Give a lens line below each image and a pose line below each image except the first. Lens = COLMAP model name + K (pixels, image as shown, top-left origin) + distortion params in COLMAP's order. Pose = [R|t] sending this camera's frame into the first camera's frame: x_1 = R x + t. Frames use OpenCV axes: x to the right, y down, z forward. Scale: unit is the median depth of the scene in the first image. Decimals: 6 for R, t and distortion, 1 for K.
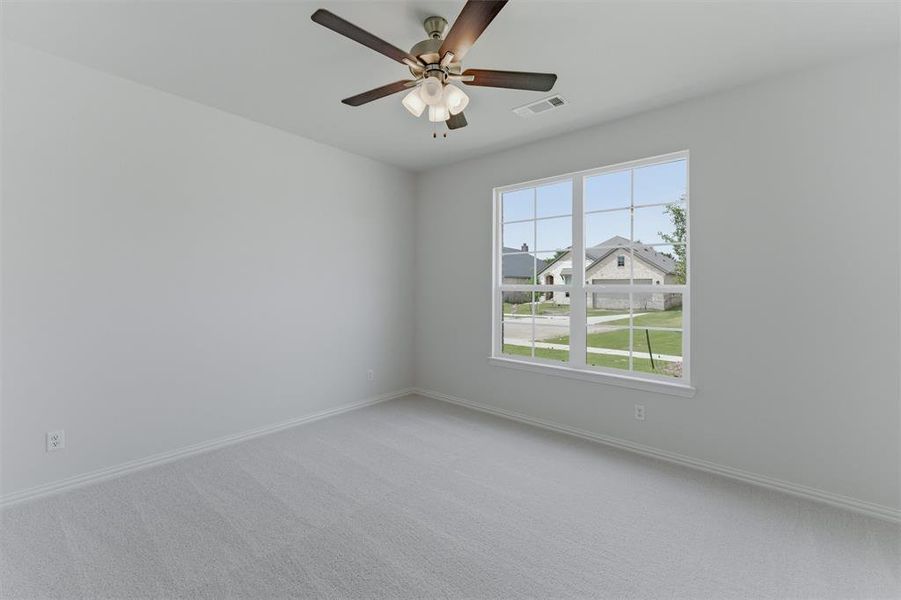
lens RADIAL K [[385.1, 0, 451.8], [0, 385.1, 290.7], [0, 0, 1]] dist [-0.007653, 0.000641]
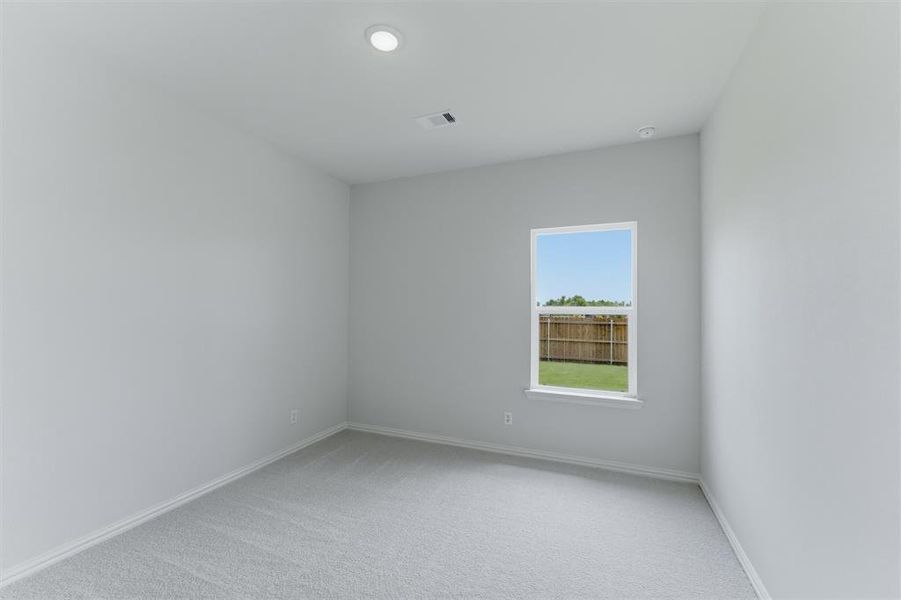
lens RADIAL K [[385.1, 0, 452.9], [0, 385.1, 308.8], [0, 0, 1]] dist [-0.007653, 0.000641]
pose [[0.931610, 0.009371, 0.363338, -0.248479], [-0.013741, 0.999861, 0.009444, -0.011686], [-0.363199, -0.013791, 0.931610, 0.173906]]
